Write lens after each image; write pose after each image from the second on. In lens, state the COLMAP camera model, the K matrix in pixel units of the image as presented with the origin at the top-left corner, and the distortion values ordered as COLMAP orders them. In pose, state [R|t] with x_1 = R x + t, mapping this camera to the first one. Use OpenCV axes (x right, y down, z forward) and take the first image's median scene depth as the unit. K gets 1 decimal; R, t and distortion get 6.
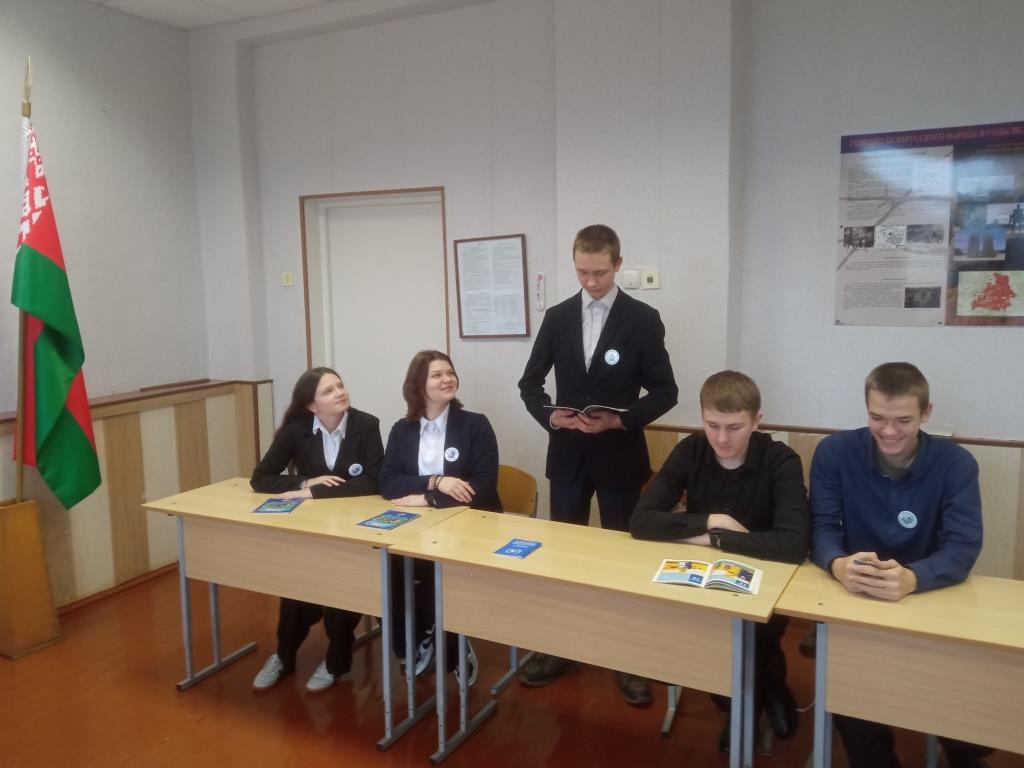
lens RADIAL K [[818.1, 0, 500.6], [0, 818.1, 383.7], [0, 0, 1]] dist [0.072502, -0.105906]
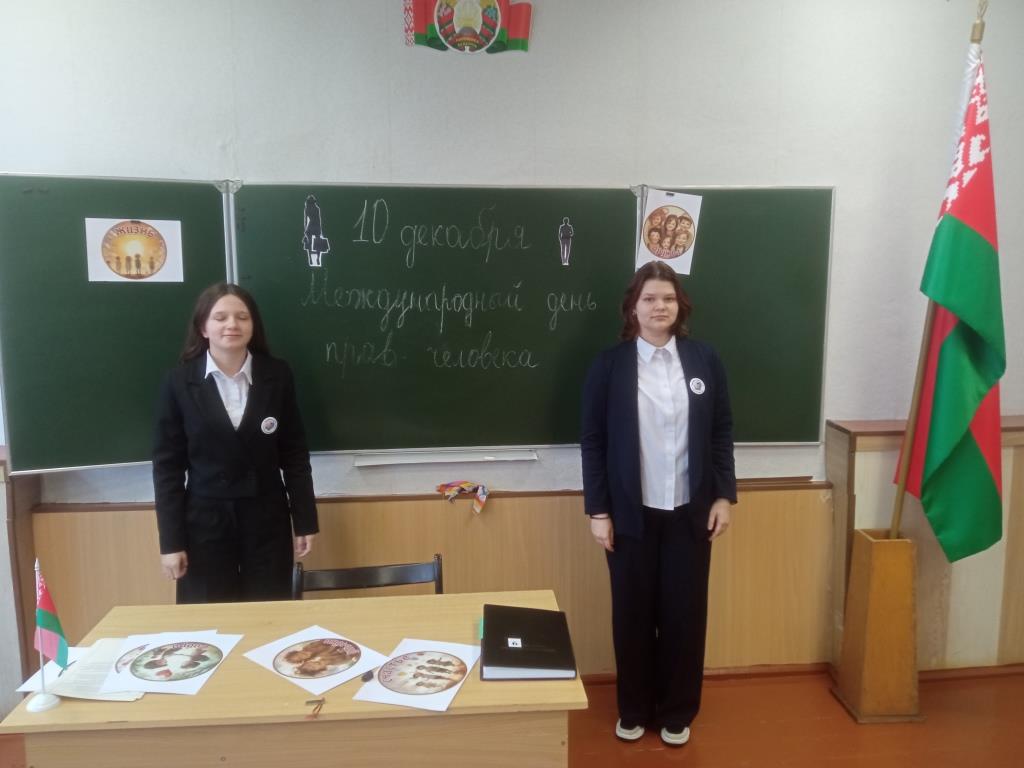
lens RADIAL K [[818.1, 0, 517.9], [0, 818.1, 381.6], [0, 0, 1]] dist [0.072502, -0.105906]
pose [[0.551903, 0.129304, -0.823823, -0.138206], [-0.106950, 0.990722, 0.083851, -0.035252], [0.827022, 0.041830, 0.560611, 0.238918]]
